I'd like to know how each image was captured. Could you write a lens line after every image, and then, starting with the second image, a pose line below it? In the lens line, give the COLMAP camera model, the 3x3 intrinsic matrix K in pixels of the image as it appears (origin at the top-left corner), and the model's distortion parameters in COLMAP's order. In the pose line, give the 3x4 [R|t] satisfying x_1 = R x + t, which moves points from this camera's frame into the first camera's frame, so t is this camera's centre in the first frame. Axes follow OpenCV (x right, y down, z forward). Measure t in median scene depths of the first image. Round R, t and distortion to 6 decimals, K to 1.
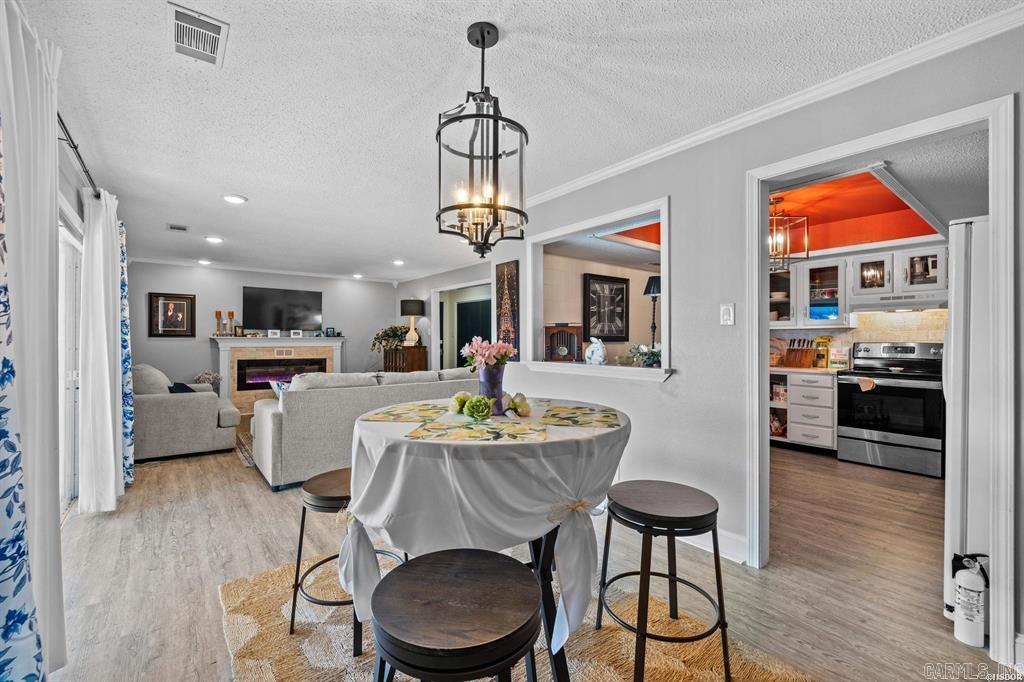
lens RADIAL K [[439.6, 0, 515.0], [0, 439.6, 341.9], [0, 0, 1]] dist [0.000613, -0.000014]
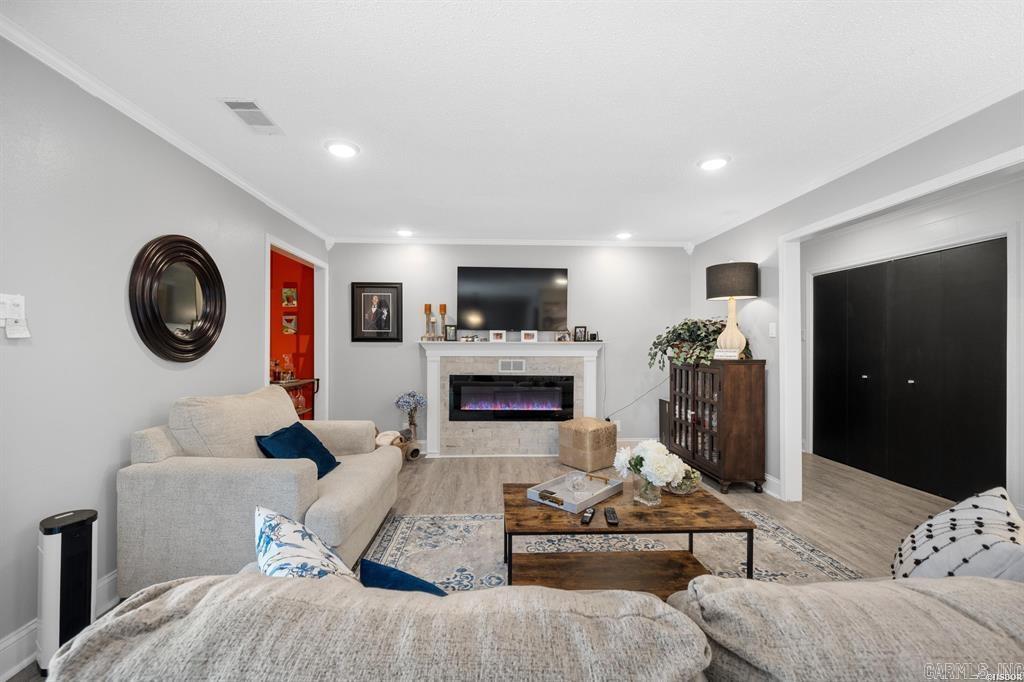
lens RADIAL K [[419.9, 0, 513.5], [0, 419.9, 343.9], [0, 0, 1]] dist [0.000146, -0.000005]
pose [[0.813171, 0.000990, -0.582024, -0.162398], [-0.005551, 0.999966, -0.006054, -0.003610], [0.581998, 0.008153, 0.813149, 0.490708]]
